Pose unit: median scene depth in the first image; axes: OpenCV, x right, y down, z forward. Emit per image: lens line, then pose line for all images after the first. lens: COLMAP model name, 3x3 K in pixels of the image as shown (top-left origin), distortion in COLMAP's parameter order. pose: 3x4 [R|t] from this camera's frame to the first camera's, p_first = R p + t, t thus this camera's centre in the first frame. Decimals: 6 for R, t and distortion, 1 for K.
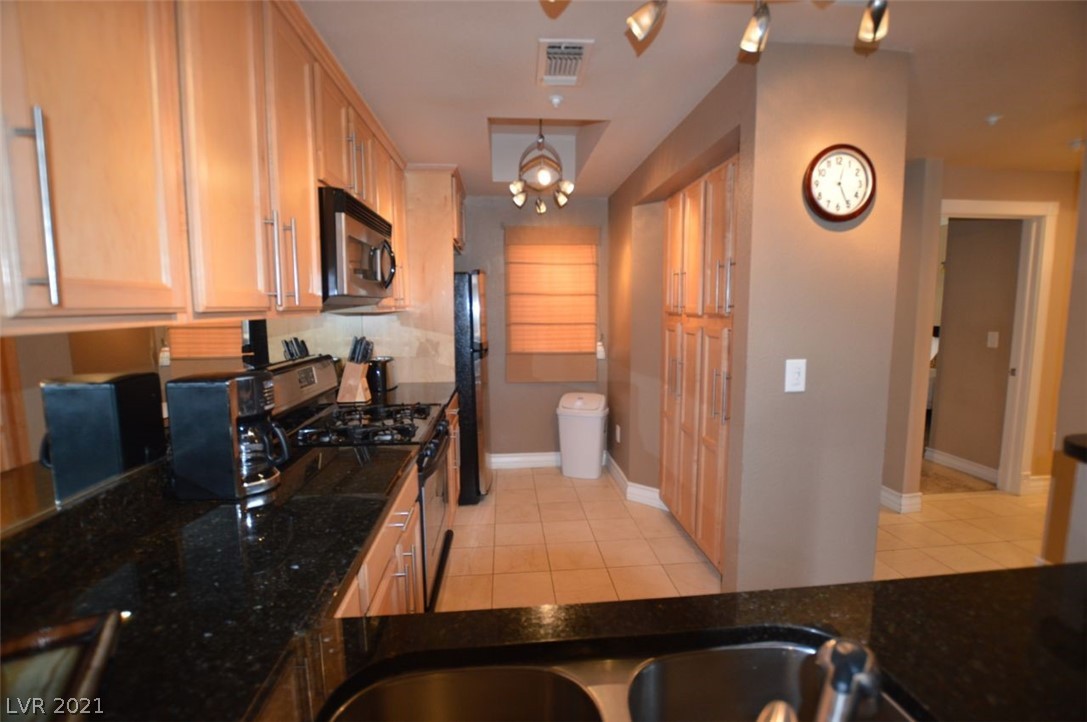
lens RADIAL K [[485.7, 0, 545.6], [0, 485.7, 357.1], [0, 0, 1]] dist [-0.031280, 0.002686]
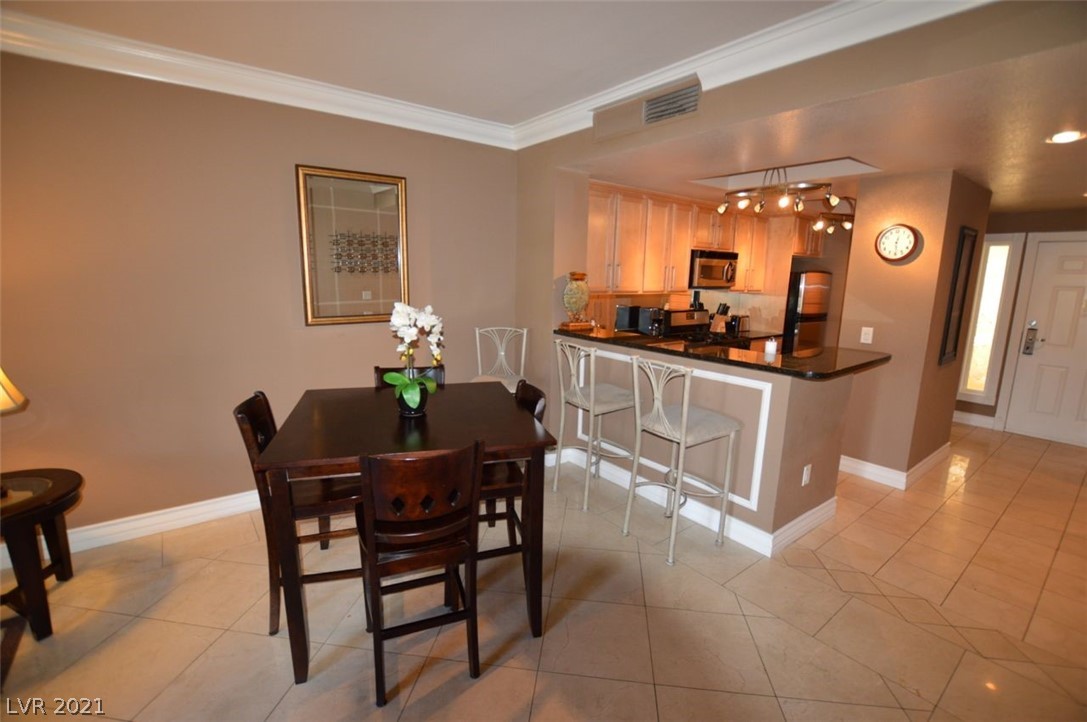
lens RADIAL K [[485.7, 0, 542.6], [0, 485.7, 357.1], [0, 0, 1]] dist [-0.031280, 0.002686]
pose [[0.540774, 0.161789, -0.825462, 0.994771], [-0.113489, 0.986389, 0.118982, 0.029865], [0.833477, 0.029338, 0.551775, -0.868365]]
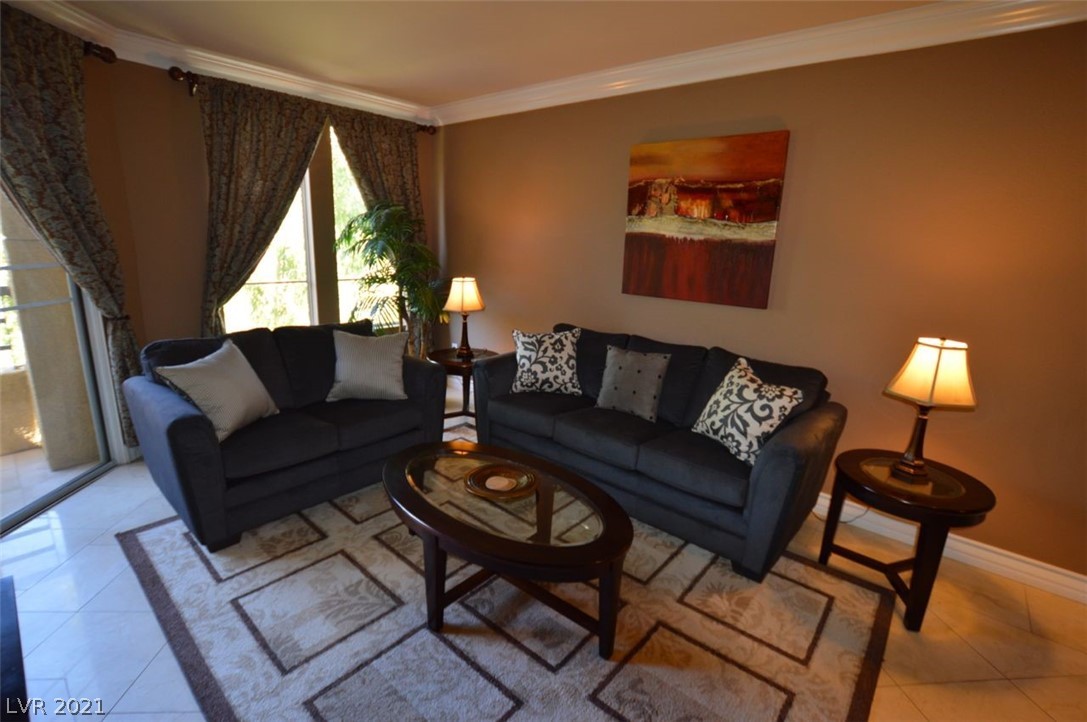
lens RADIAL K [[498.9, 0, 543.9], [0, 498.9, 358.3], [0, 0, 1]] dist [-0.027795, 0.001676]
pose [[-0.715734, 0.143075, -0.683560, 0.920784], [-0.109610, 0.943645, 0.312282, 0.059502], [0.689718, 0.298436, -0.659716, -1.121401]]
